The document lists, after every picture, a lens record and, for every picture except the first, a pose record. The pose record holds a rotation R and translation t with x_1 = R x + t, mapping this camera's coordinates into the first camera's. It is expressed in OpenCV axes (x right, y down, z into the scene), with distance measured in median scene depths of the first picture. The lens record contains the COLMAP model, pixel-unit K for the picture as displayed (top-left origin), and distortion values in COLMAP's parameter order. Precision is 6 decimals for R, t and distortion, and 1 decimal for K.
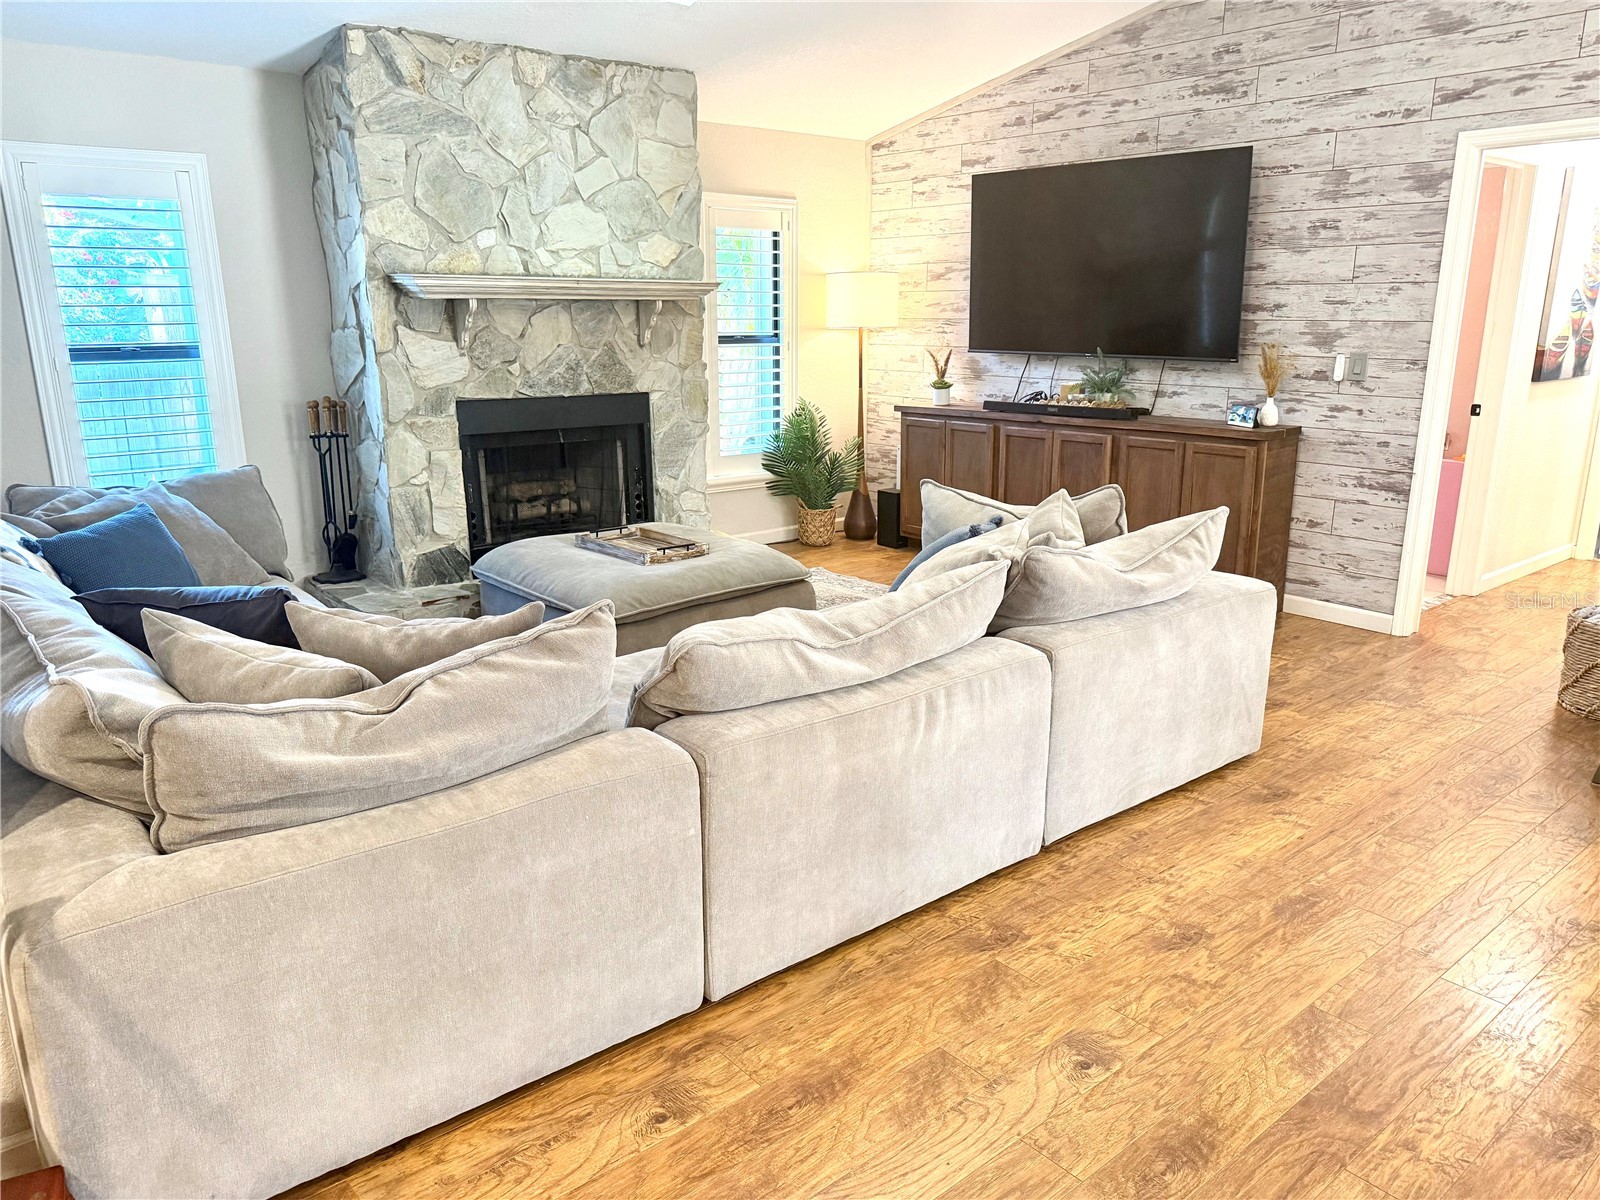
lens RADIAL K [[1151.7, 0, 798.6], [0, 1151.7, 591.0], [0, 0, 1]] dist [-0.010092, -0.013171]
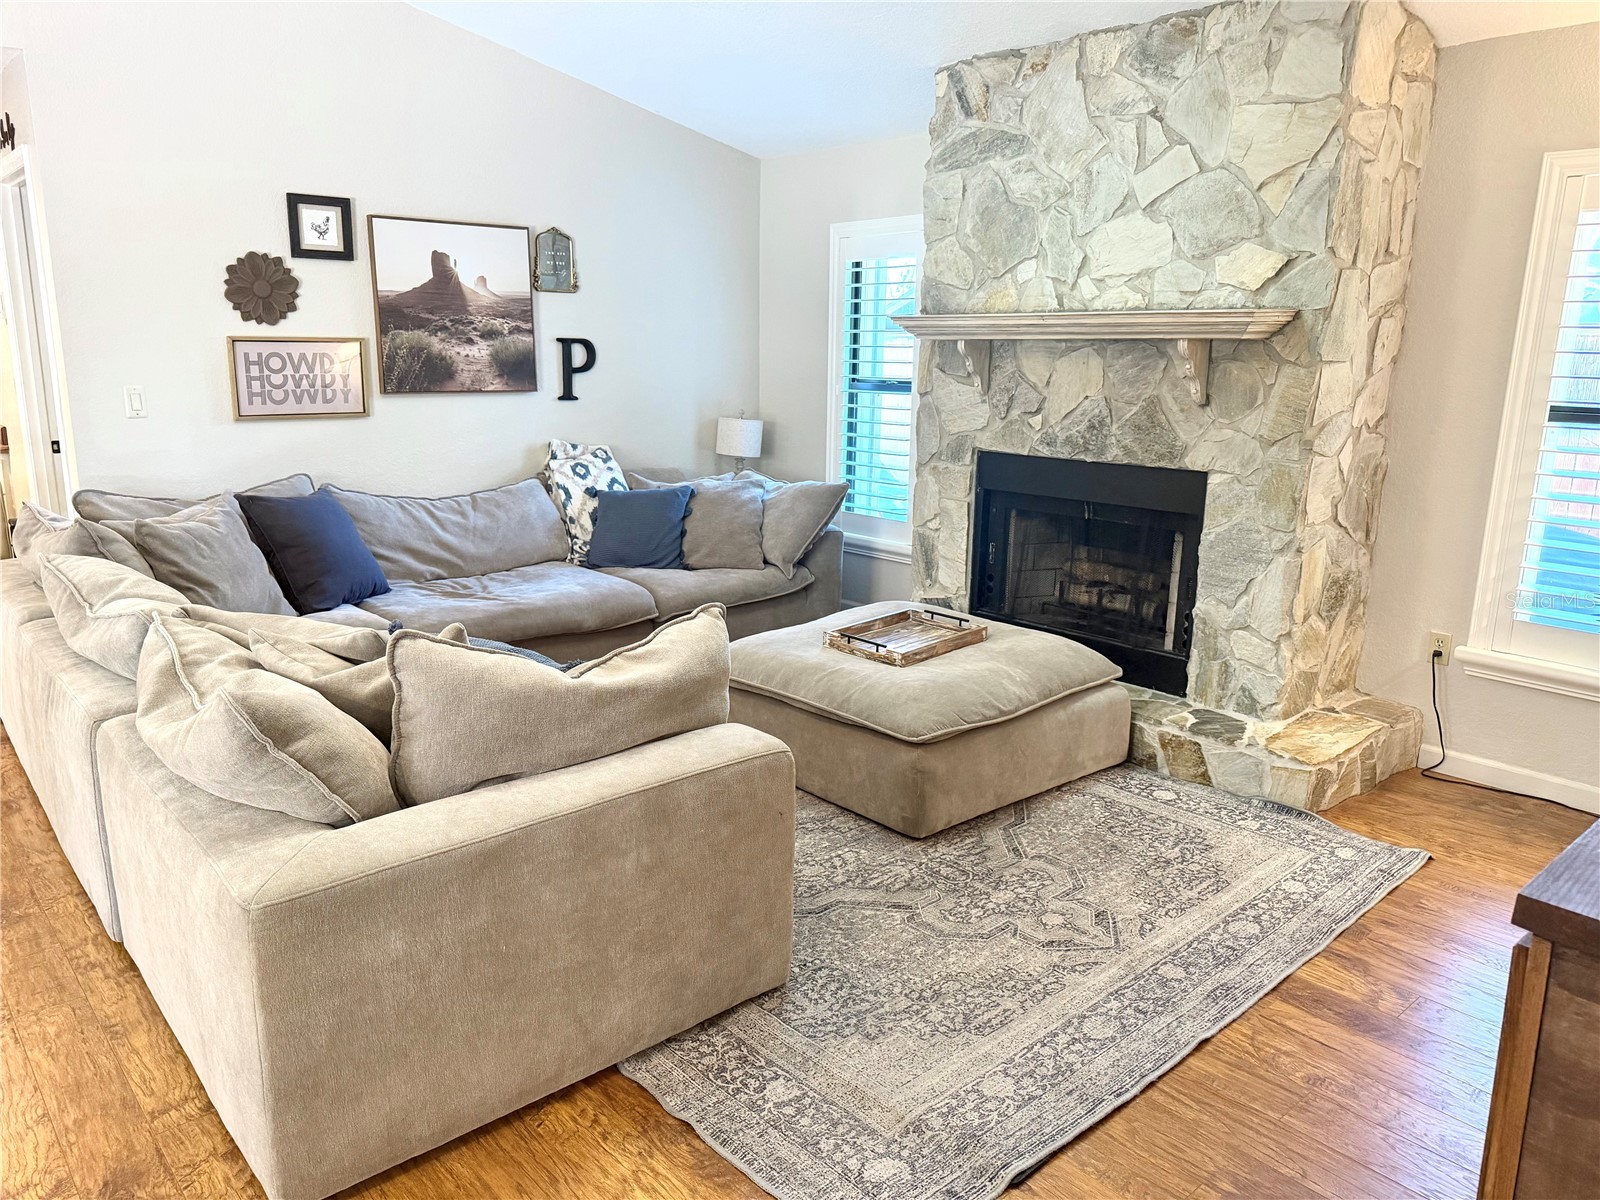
lens RADIAL K [[1151.7, 0, 795.4], [0, 1151.7, 617.6], [0, 0, 1]] dist [-0.010092, -0.013171]
pose [[0.059237, 0.222119, -0.973218, 0.597110], [-0.249120, 0.947373, 0.201057, -0.180680], [0.966659, 0.230538, 0.111453, 0.758900]]
